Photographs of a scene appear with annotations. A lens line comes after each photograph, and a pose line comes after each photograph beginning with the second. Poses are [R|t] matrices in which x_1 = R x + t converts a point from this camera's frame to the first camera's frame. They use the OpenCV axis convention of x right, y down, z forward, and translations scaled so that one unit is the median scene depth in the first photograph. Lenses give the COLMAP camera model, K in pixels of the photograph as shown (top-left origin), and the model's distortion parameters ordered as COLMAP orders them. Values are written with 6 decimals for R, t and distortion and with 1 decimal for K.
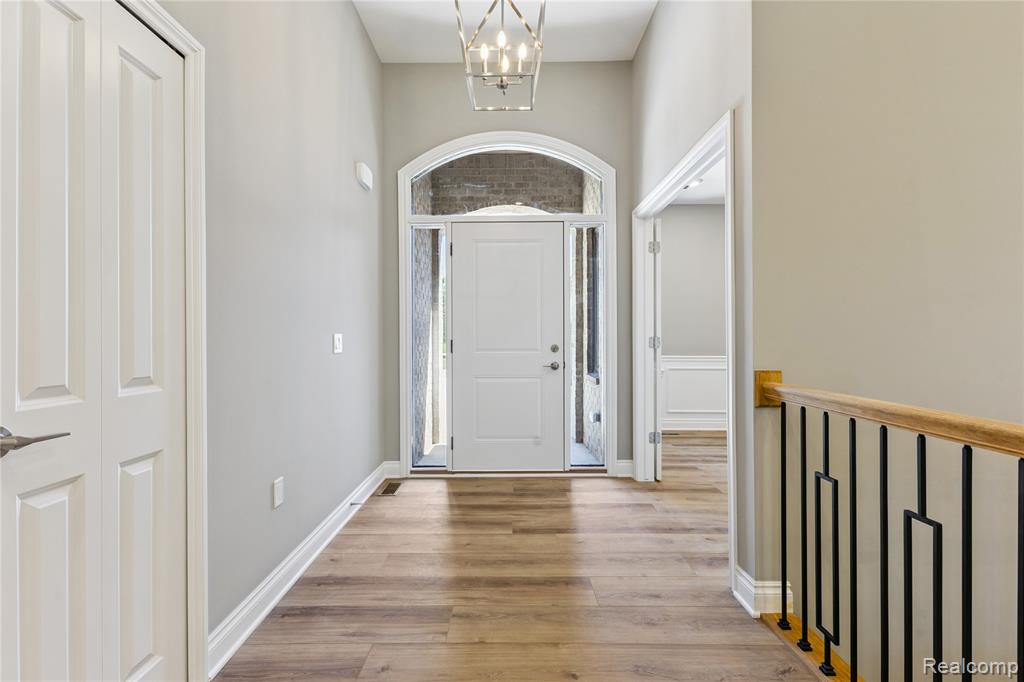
lens RADIAL K [[442.2, 0, 512.0], [0, 442.2, 341.0], [0, 0, 1]] dist [0.000718, 0.000035]
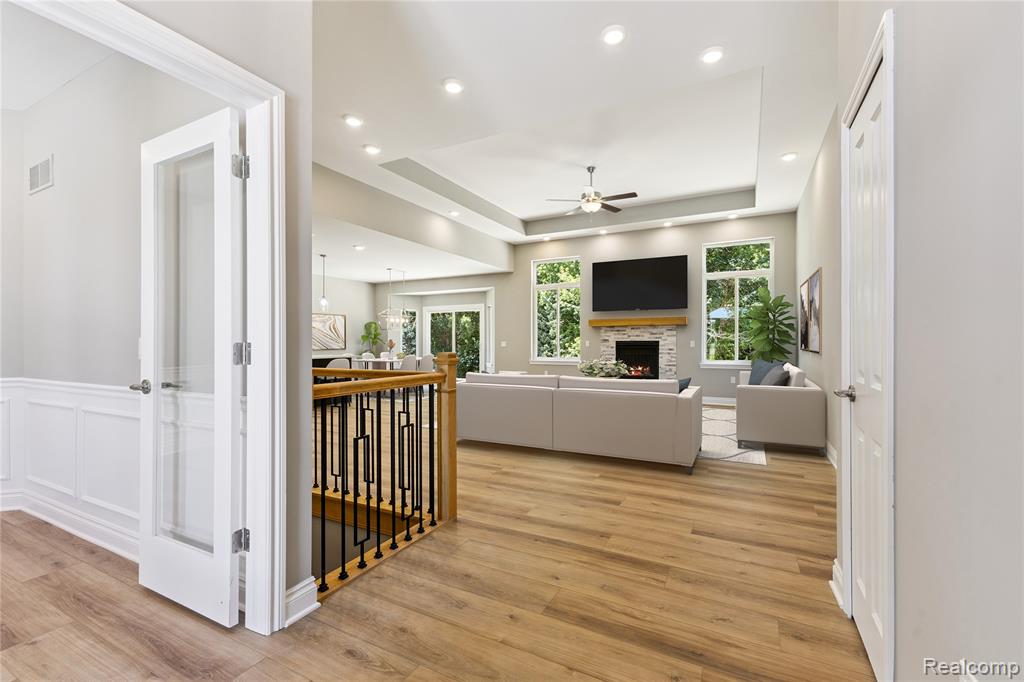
lens RADIAL K [[455.7, 0, 512.0], [0, 455.7, 341.0], [0, 0, 1]] dist [-0.000227, -0.000146]
pose [[-0.886811, 0.011151, 0.461998, -0.161017], [0.014018, 0.999898, 0.002774, 0.010184], [-0.461920, 0.008936, -0.886877, 0.813345]]
